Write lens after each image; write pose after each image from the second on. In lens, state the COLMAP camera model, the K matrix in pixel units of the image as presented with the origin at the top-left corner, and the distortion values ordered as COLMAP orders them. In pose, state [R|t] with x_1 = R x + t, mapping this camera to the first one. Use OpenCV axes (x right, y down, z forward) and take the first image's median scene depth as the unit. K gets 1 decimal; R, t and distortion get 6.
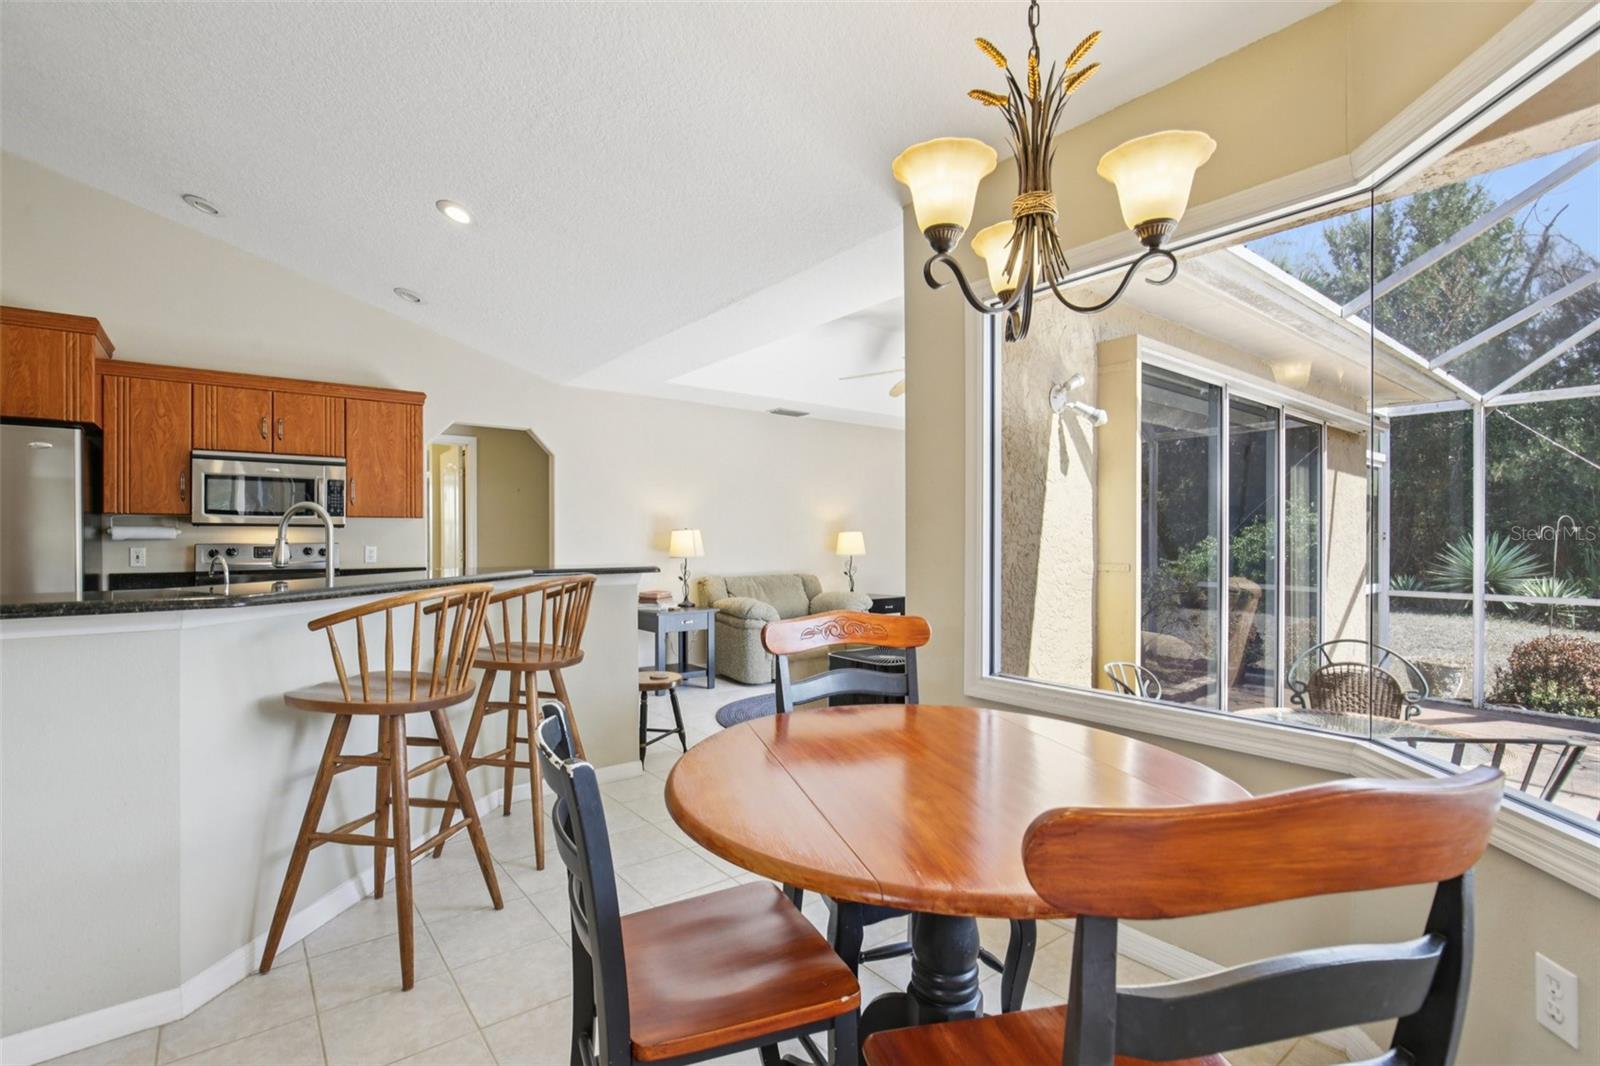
lens RADIAL K [[730.0, 0, 803.0], [0, 730.0, 541.9], [0, 0, 1]] dist [-0.025188, 0.006710]
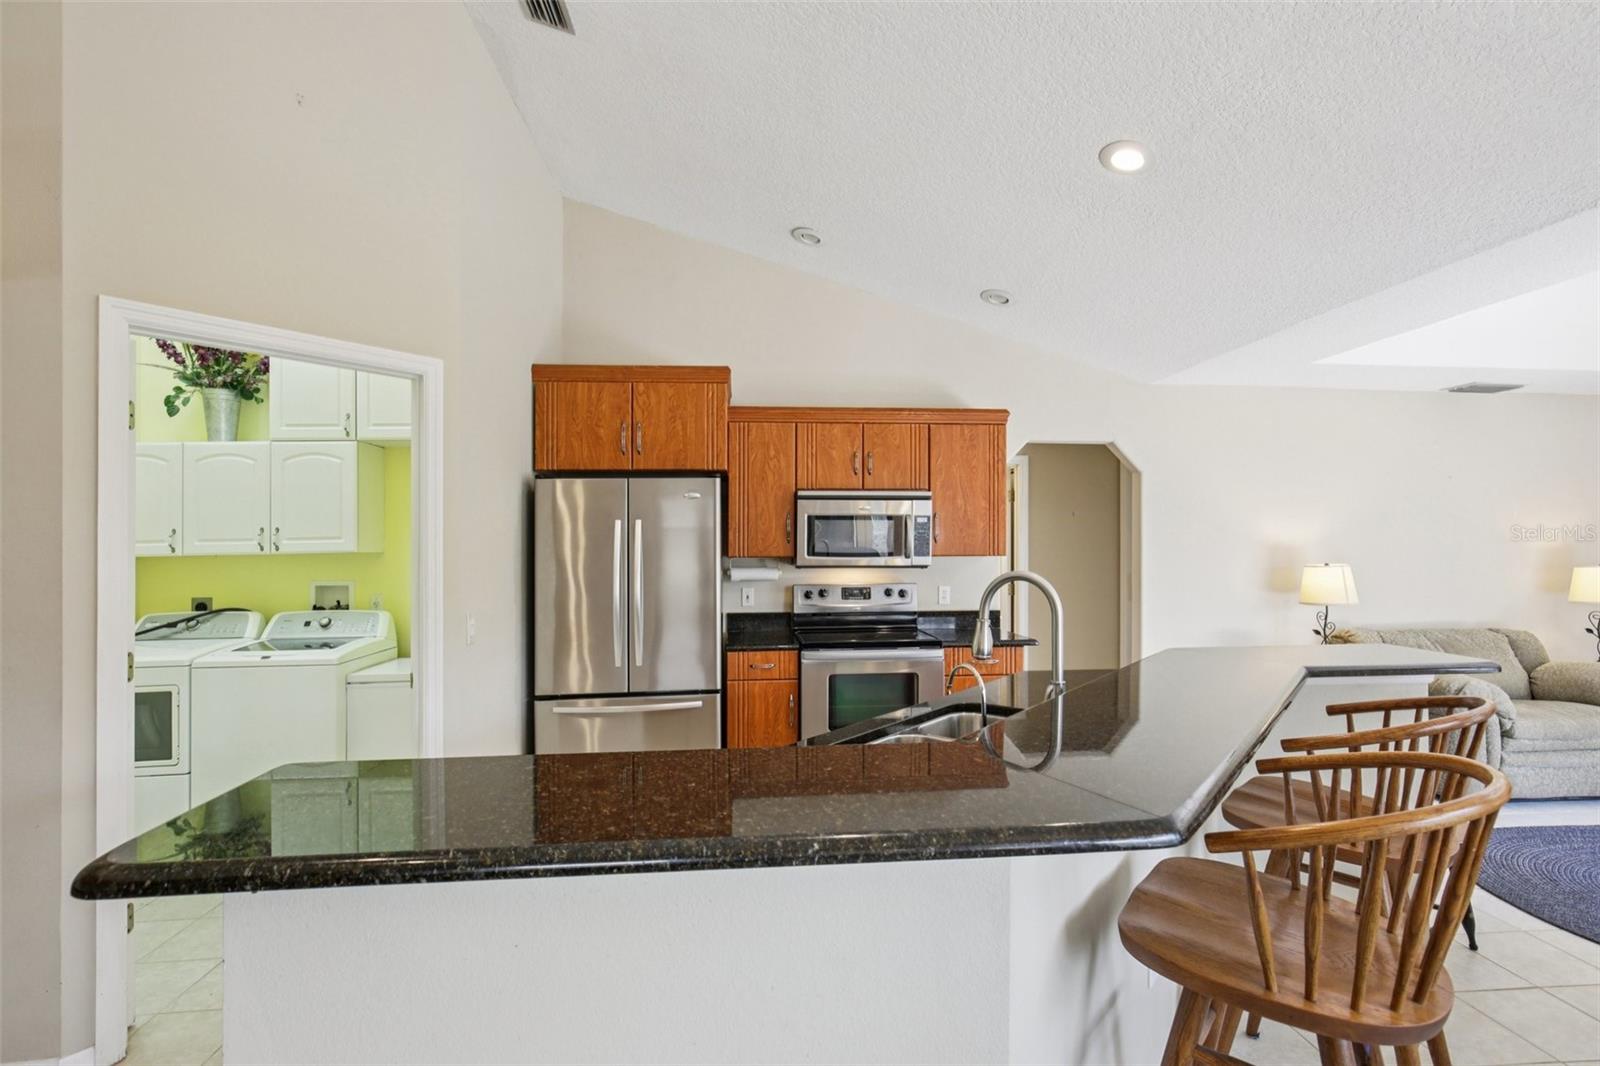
lens RADIAL K [[730.0, 0, 794.9], [0, 730.0, 539.3], [0, 0, 1]] dist [-0.025188, 0.006710]
pose [[0.831560, -0.005901, -0.555403, -0.288596], [-0.000920, 0.999928, -0.012001, -0.047858], [0.555434, 0.010491, 0.831495, 0.168794]]
